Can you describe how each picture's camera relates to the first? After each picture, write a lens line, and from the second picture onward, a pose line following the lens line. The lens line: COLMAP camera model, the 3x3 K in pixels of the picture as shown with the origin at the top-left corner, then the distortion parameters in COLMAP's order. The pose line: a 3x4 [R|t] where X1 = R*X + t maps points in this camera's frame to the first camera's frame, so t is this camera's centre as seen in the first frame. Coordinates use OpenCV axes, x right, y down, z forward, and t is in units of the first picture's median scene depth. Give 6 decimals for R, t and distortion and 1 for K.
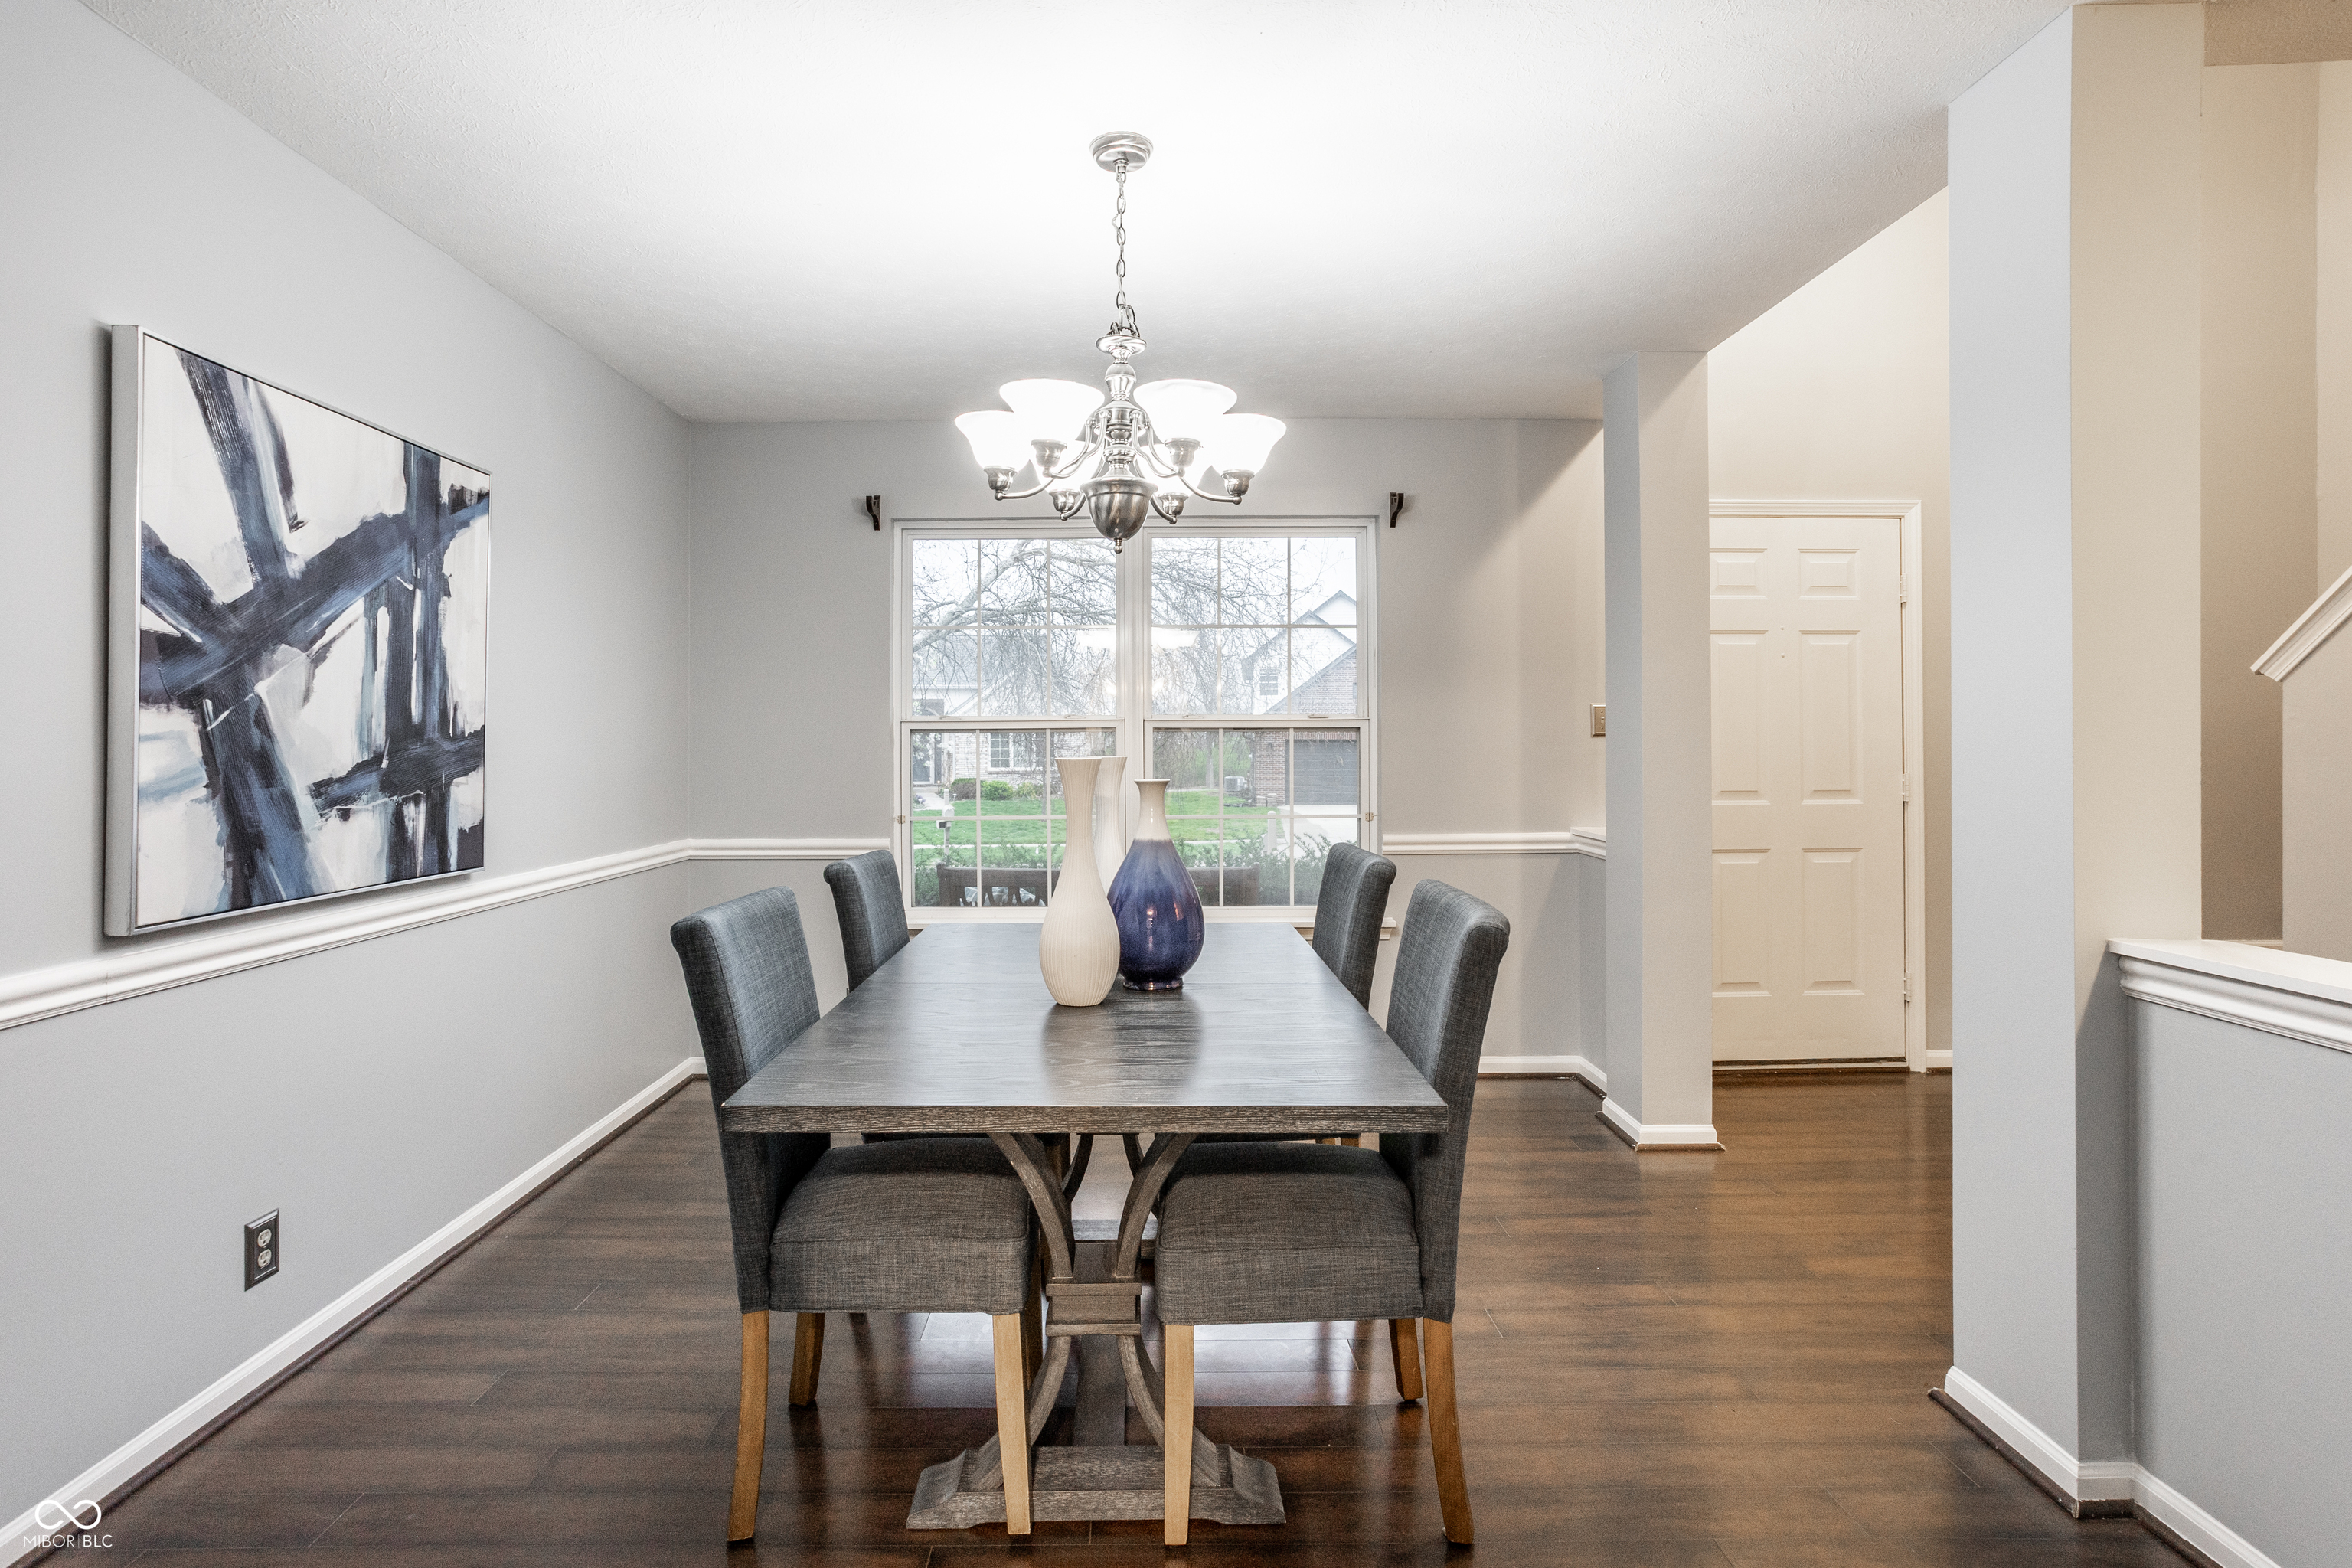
lens RADIAL K [[1156.5, 0, 1174.7], [0, 1156.5, 753.2], [0, 0, 1]] dist [-0.002631, -0.000385]
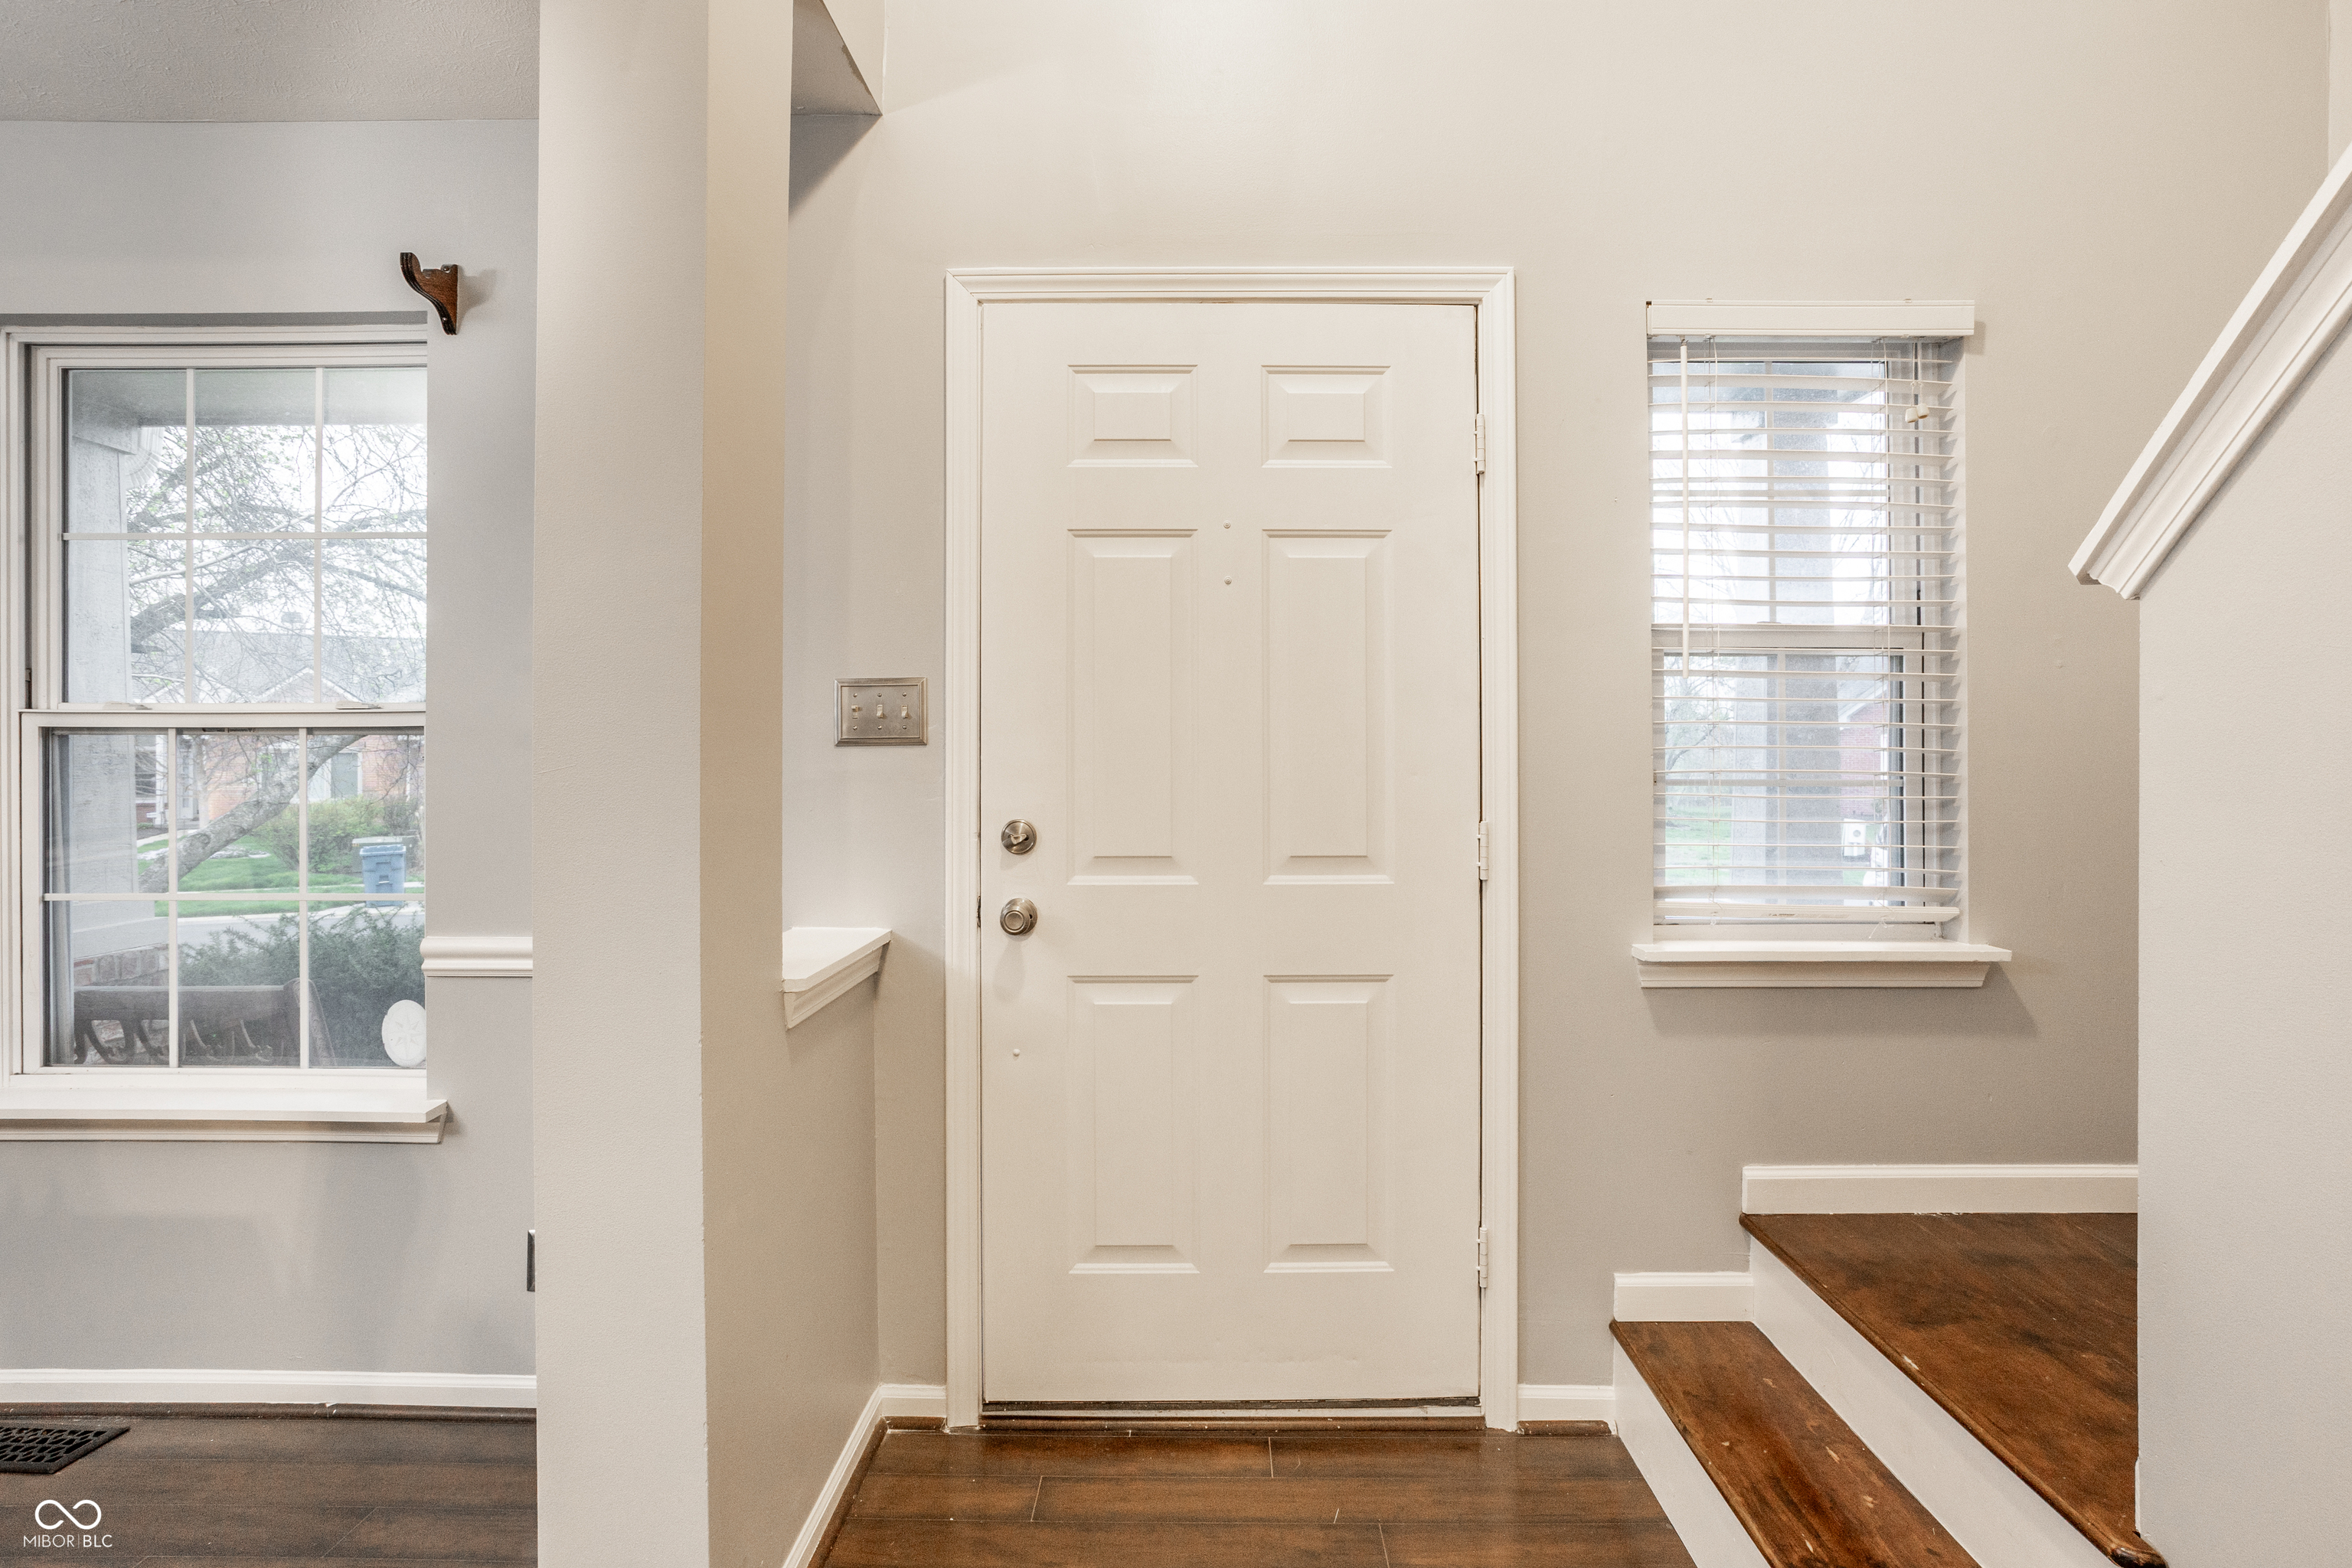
lens RADIAL K [[1185.9, 0, 1185.9], [0, 1185.9, 736.6], [0, 0, 1]] dist [-0.050237, 0.031068]
pose [[0.999191, 0.001248, -0.040204, 0.528313], [-0.001460, 0.999985, -0.005253, -0.015720], [0.040197, 0.005307, 0.999178, 0.496591]]
